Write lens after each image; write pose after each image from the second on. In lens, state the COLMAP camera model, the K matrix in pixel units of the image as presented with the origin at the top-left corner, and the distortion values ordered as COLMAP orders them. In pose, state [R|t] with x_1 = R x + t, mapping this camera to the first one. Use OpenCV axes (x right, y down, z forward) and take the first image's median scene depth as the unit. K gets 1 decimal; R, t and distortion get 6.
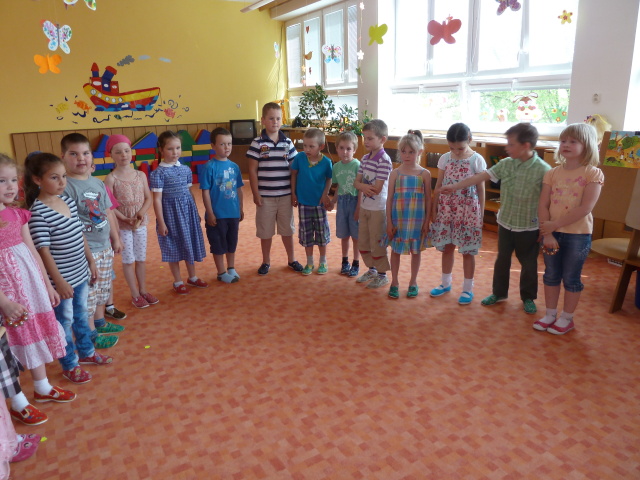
lens RADIAL K [[480.8, 0, 318.9], [0, 480.8, 235.5], [0, 0, 1]] dist [-0.033644, 0.010997]
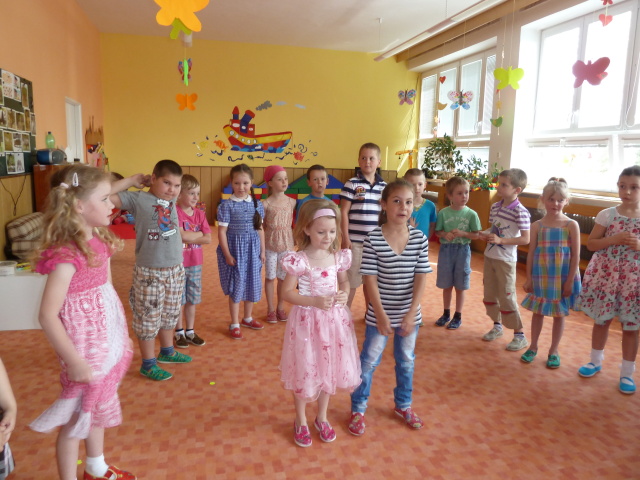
lens RADIAL K [[480.8, 0, 318.8], [0, 480.8, 236.4], [0, 0, 1]] dist [-0.033644, 0.010997]
pose [[0.959206, 0.094821, -0.266332, 0.061297], [-0.122590, 0.988403, -0.089616, 0.004955], [0.254746, 0.118610, 0.959706, 0.102309]]
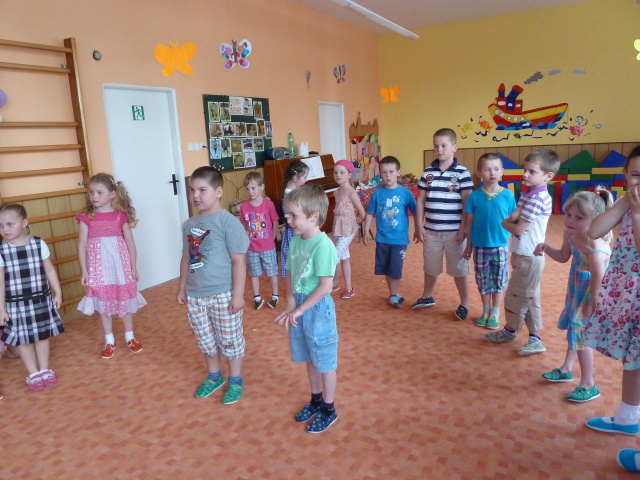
lens RADIAL K [[480.8, 0, 319.7], [0, 480.8, 242.6], [0, 0, 1]] dist [-0.033644, 0.010997]
pose [[0.492672, 0.179804, -0.851437, 0.682930], [-0.189716, 0.977079, 0.096560, -0.128921], [0.849283, 0.113958, 0.515491, 0.430838]]
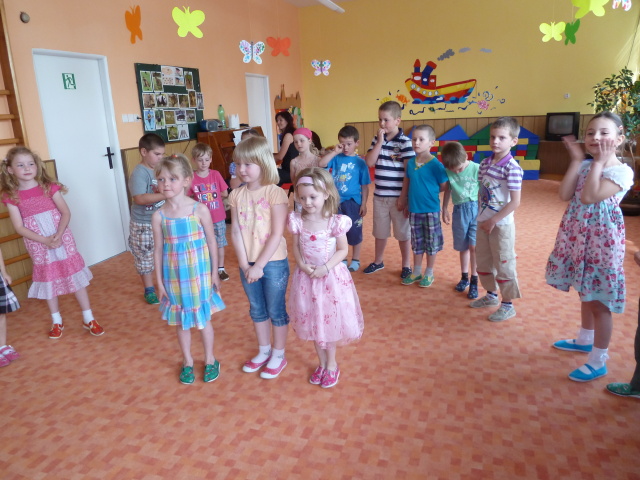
lens RADIAL K [[480.8, 0, 320.3], [0, 480.8, 241.2], [0, 0, 1]] dist [-0.033644, 0.010997]
pose [[0.654789, 0.195938, -0.729972, 0.652710], [-0.170866, 0.979184, 0.109564, -0.093520], [0.736245, 0.052986, 0.674638, 0.303090]]
